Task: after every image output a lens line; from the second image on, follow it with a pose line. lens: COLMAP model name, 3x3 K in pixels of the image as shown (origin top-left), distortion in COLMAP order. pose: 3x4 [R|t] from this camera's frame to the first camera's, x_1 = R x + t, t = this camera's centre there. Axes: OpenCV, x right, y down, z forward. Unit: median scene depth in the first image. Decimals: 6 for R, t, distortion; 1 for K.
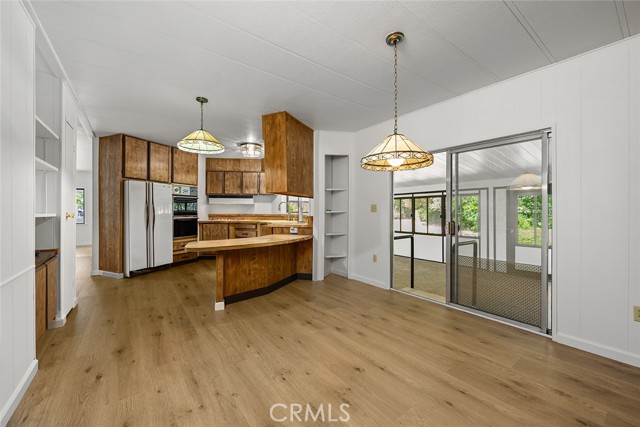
lens RADIAL K [[259.5, 0, 322.3], [0, 259.5, 211.4], [0, 0, 1]] dist [0.003067, 0.000523]
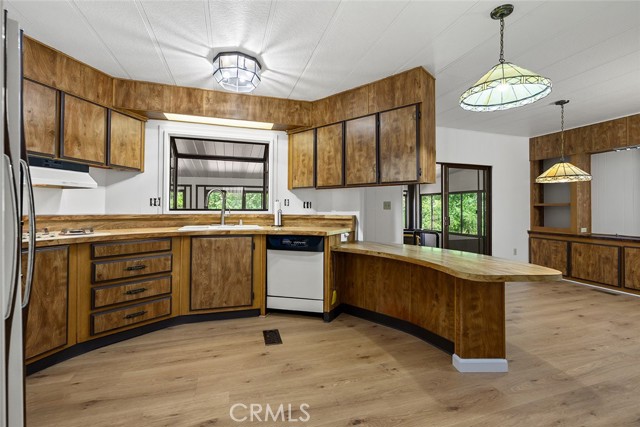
lens RADIAL K [[283.1, 0, 317.6], [0, 283.1, 207.9], [0, 0, 1]] dist [-0.012229, 0.000093]
pose [[0.324032, 0.005533, 0.946030, -0.886851], [-0.000467, 0.999984, -0.005688, 0.003176], [-0.946046, 0.001402, 0.324029, 0.911737]]
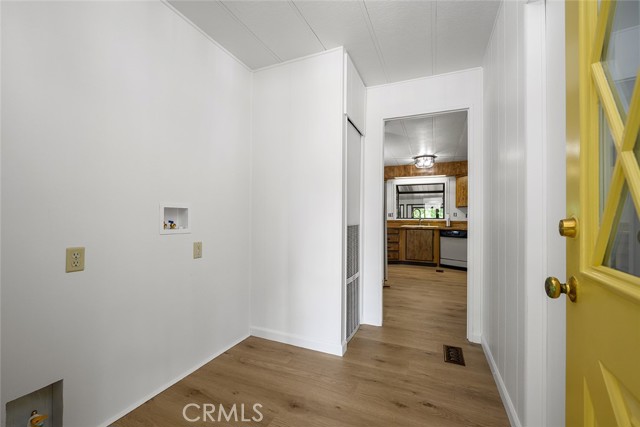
lens RADIAL K [[283.1, 0, 314.3], [0, 283.1, 215.0], [0, 0, 1]] dist [-0.012229, 0.000093]
pose [[0.863752, 0.013655, 0.503732, -1.658861], [-0.004795, 0.999810, -0.018881, 0.019778], [-0.503895, 0.013893, 0.863653, 0.245681]]
